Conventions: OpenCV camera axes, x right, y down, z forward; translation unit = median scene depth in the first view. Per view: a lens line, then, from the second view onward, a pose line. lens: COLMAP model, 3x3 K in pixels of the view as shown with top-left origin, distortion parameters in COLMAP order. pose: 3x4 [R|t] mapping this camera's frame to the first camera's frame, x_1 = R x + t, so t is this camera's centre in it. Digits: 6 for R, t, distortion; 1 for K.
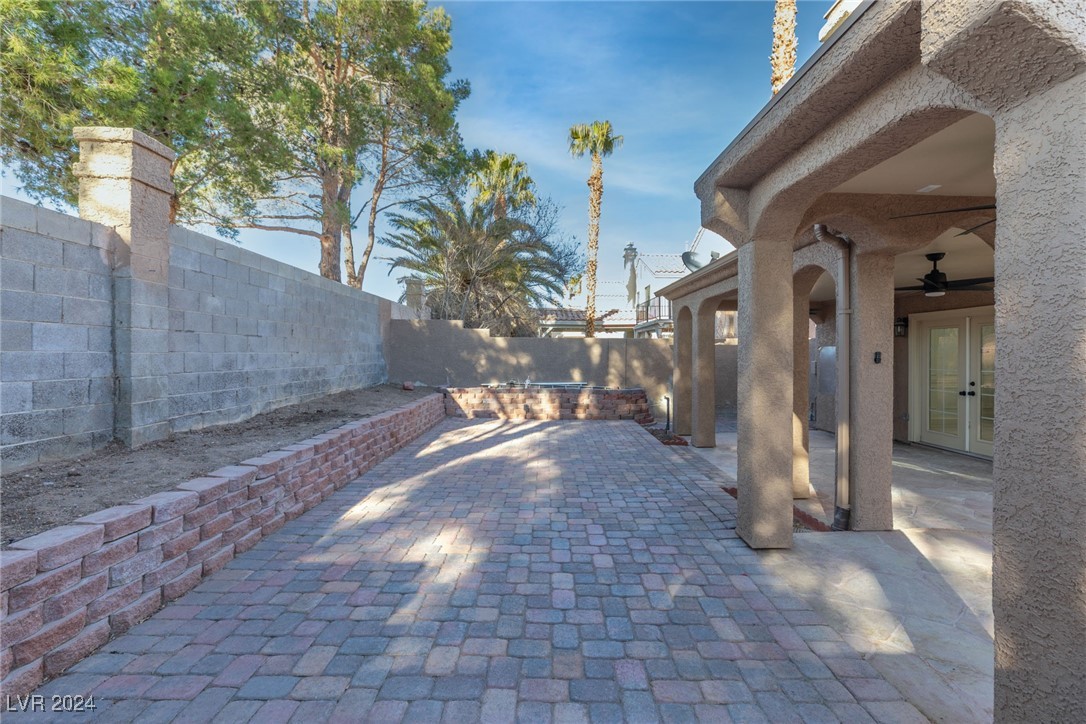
lens RADIAL K [[485.8, 0, 550.0], [0, 485.8, 354.5], [0, 0, 1]] dist [0.003981, 0.000056]
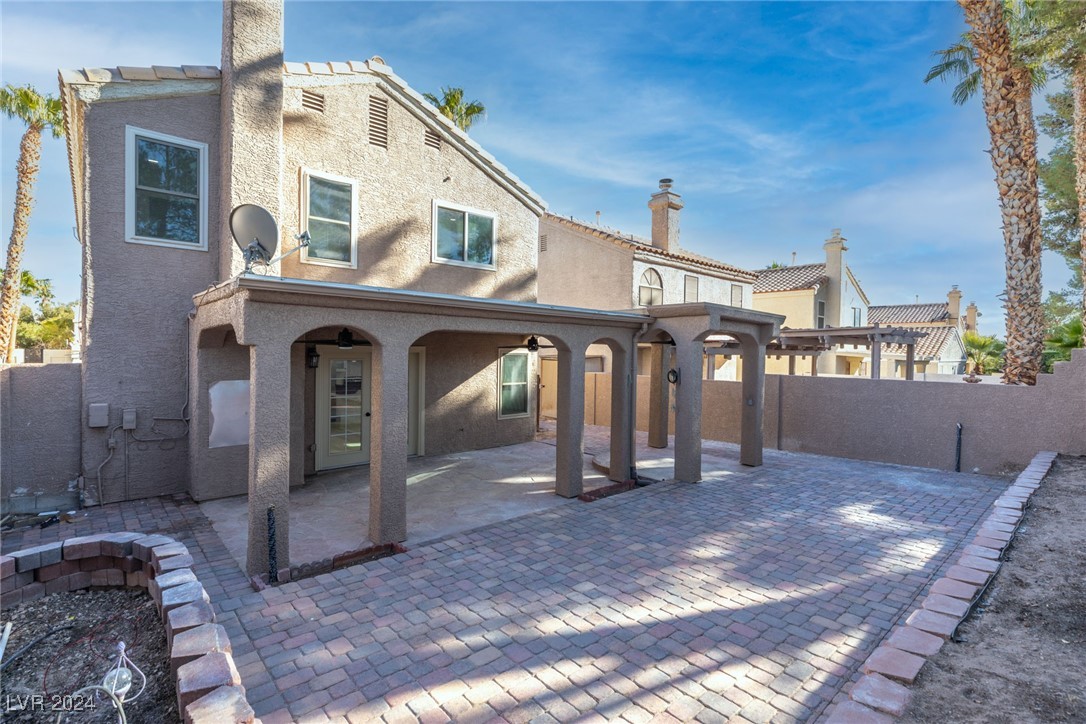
lens RADIAL K [[507.6, 0, 545.1], [0, 507.6, 350.1], [0, 0, 1]] dist [-0.012589, -0.000049]
pose [[-0.657887, -0.012622, 0.753011, -0.595789], [-0.014628, 0.999885, 0.003980, -0.138327], [-0.752975, -0.008397, -0.657996, 2.149484]]
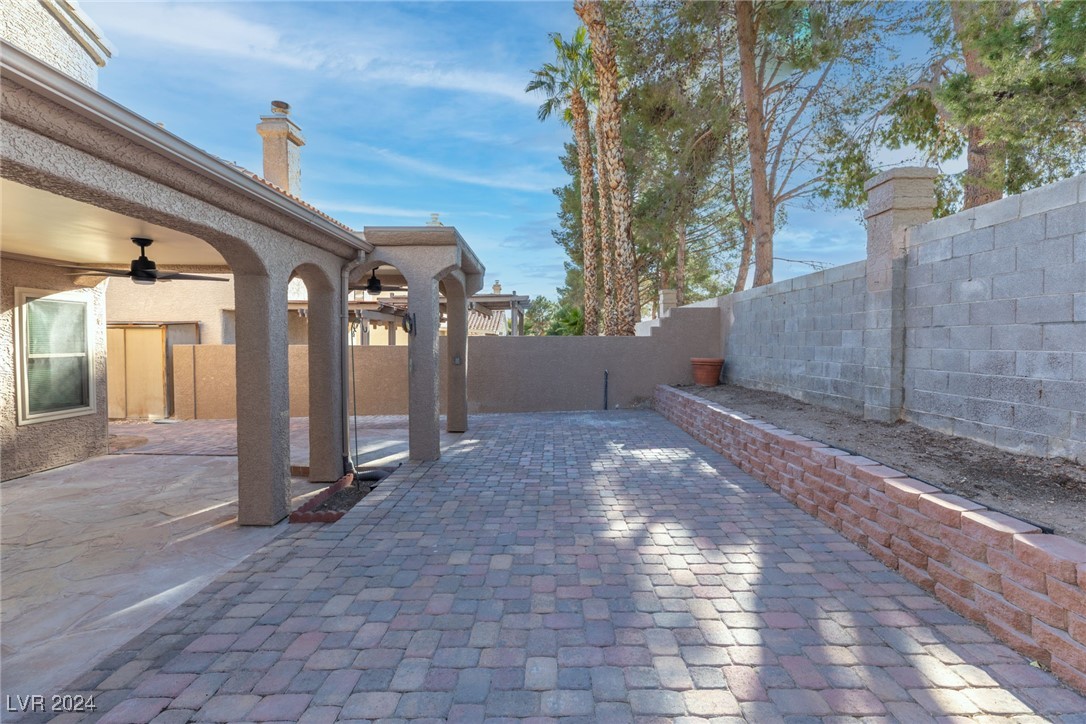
lens RADIAL K [[485.8, 0, 550.0], [0, 485.8, 354.5], [0, 0, 1]] dist [0.003981, 0.000056]
pose [[-0.999979, -0.004588, 0.004647, 0.008528], [-0.004448, 0.999548, 0.029725, -0.017696], [-0.004781, 0.029703, -0.999547, 1.937098]]
